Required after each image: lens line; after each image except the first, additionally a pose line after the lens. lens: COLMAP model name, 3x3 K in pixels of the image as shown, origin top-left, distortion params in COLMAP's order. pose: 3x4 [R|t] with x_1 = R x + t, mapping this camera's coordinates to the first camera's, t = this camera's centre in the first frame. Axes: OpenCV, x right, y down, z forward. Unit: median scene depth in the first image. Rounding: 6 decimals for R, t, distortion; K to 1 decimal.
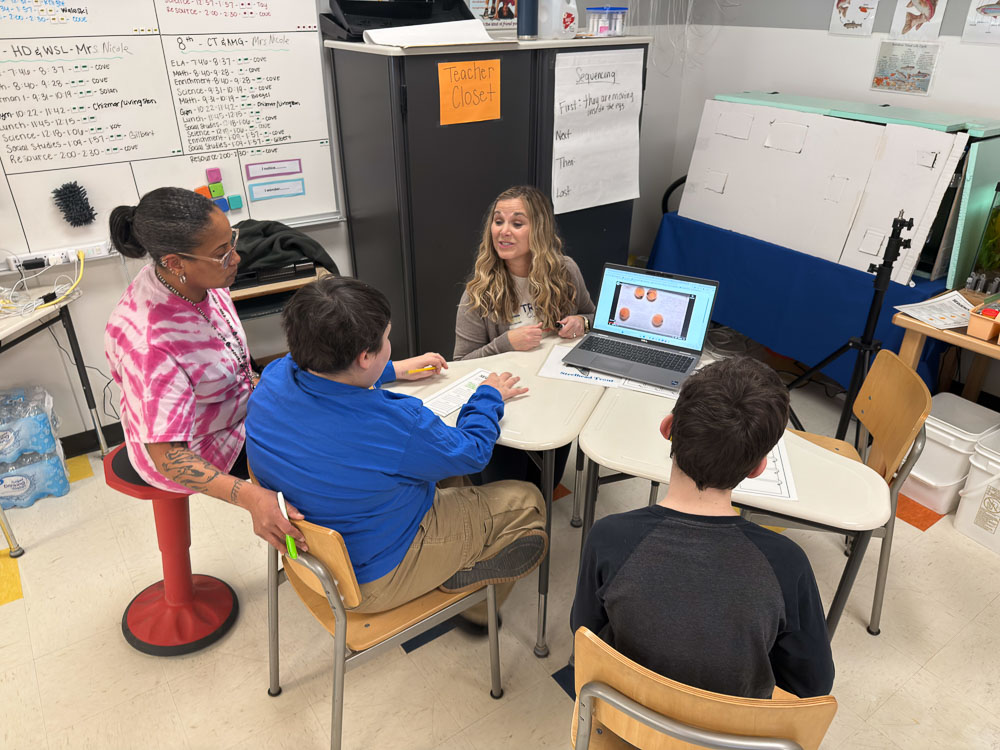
lens RADIAL K [[705.6, 0, 500.0], [0, 705.6, 375.0], [0, 0, 1]] dist [0.001197, -0.019752]
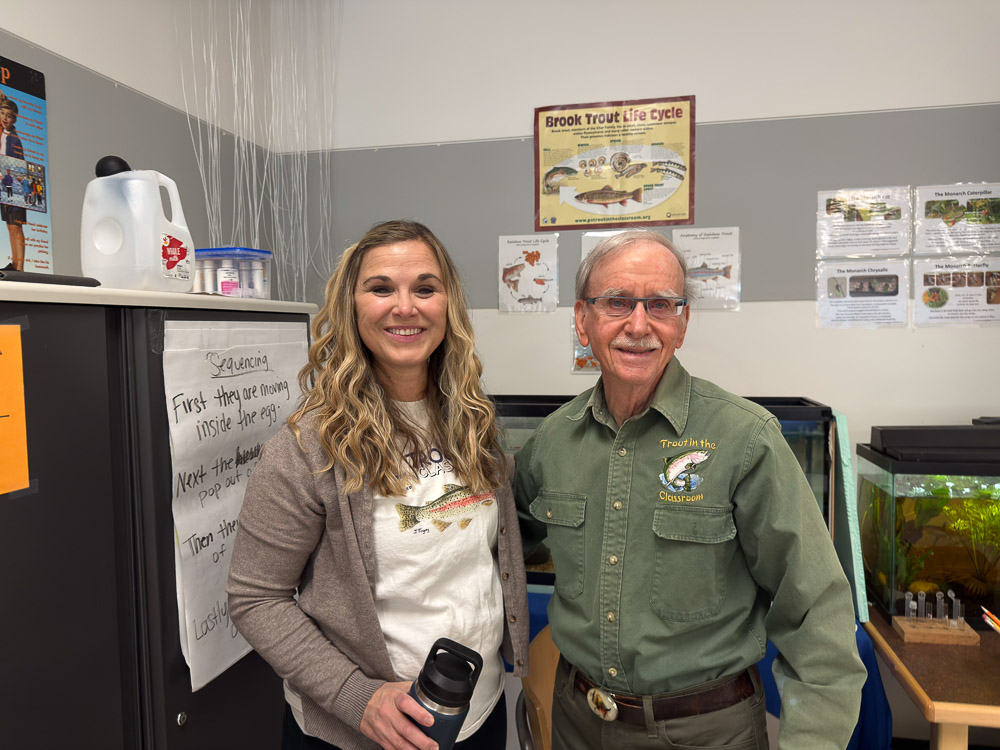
lens RADIAL K [[684.2, 0, 500.0], [0, 684.2, 375.0], [0, 0, 1]] dist [-0.004697, -0.002466]
pose [[0.759976, -0.052581, 0.647820, -0.030049], [0.322514, 0.895863, -0.305638, -0.239532], [-0.564287, 0.441209, 0.697793, 0.625700]]
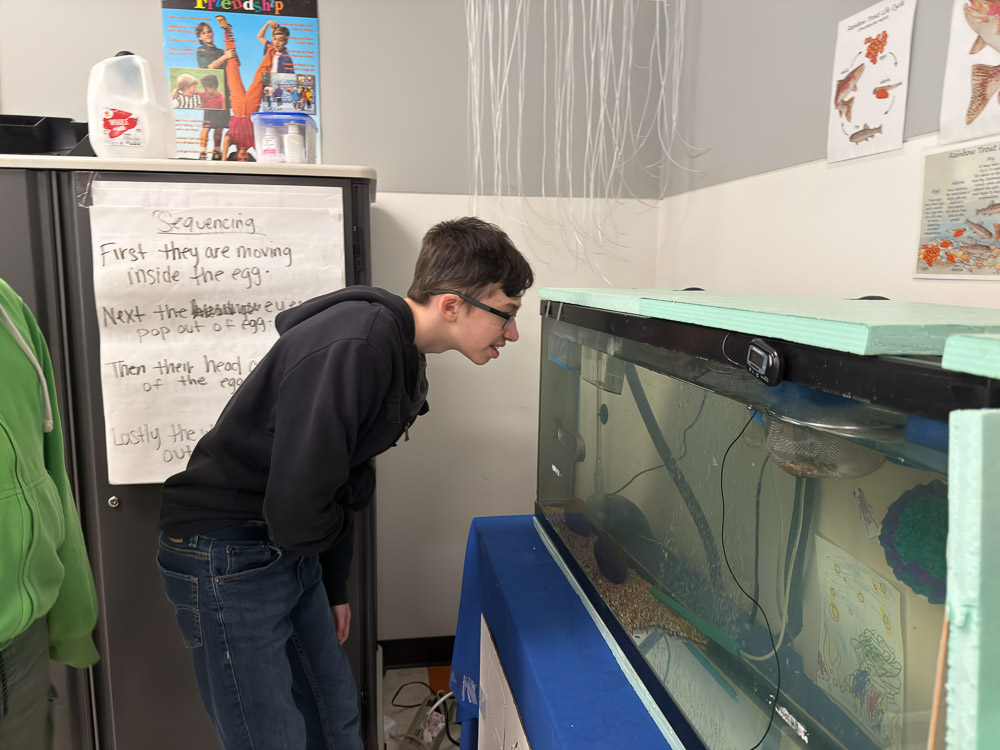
lens RADIAL K [[700.8, 0, 500.0], [0, 700.8, 375.0], [0, 0, 1]] dist [0.002213, -0.004574]
pose [[0.892516, 0.073489, -0.444987, 0.605693], [-0.220478, 0.931802, -0.288329, -0.242277], [0.393451, 0.355448, 0.847852, 0.743460]]
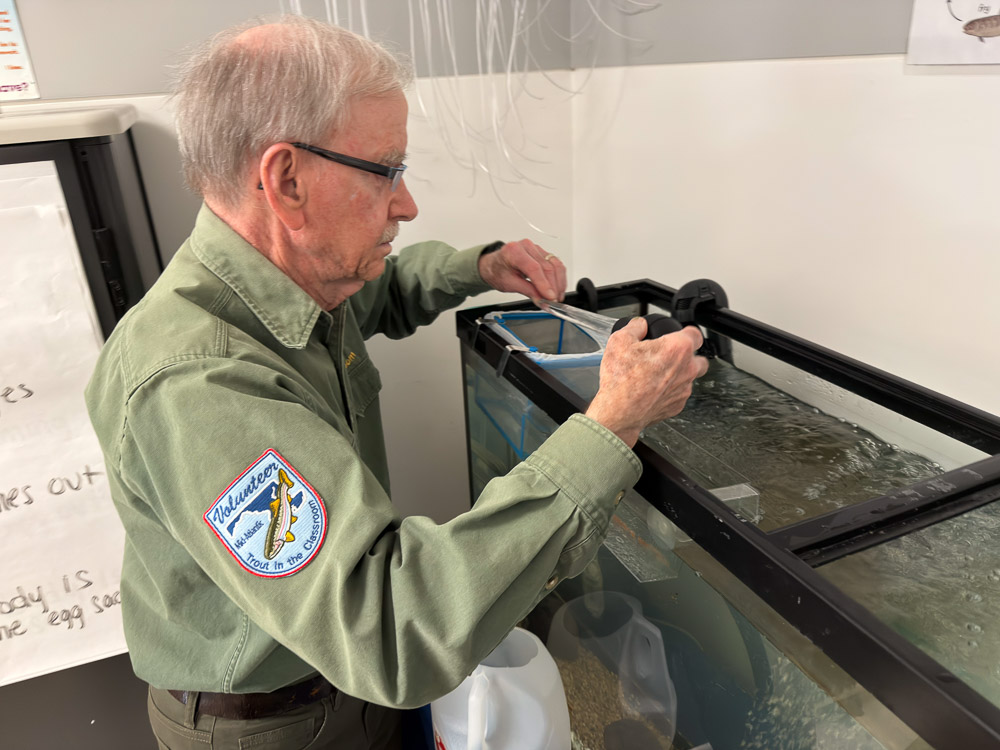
lens RADIAL K [[715.3, 0, 500.0], [0, 715.3, 375.0], [0, 0, 1]] dist [-0.009419, -0.007901]
pose [[0.970521, 0.044820, -0.236812, 0.478961], [-0.065235, 0.994731, -0.079083, -0.420416], [0.232020, 0.092200, 0.968331, 0.888362]]
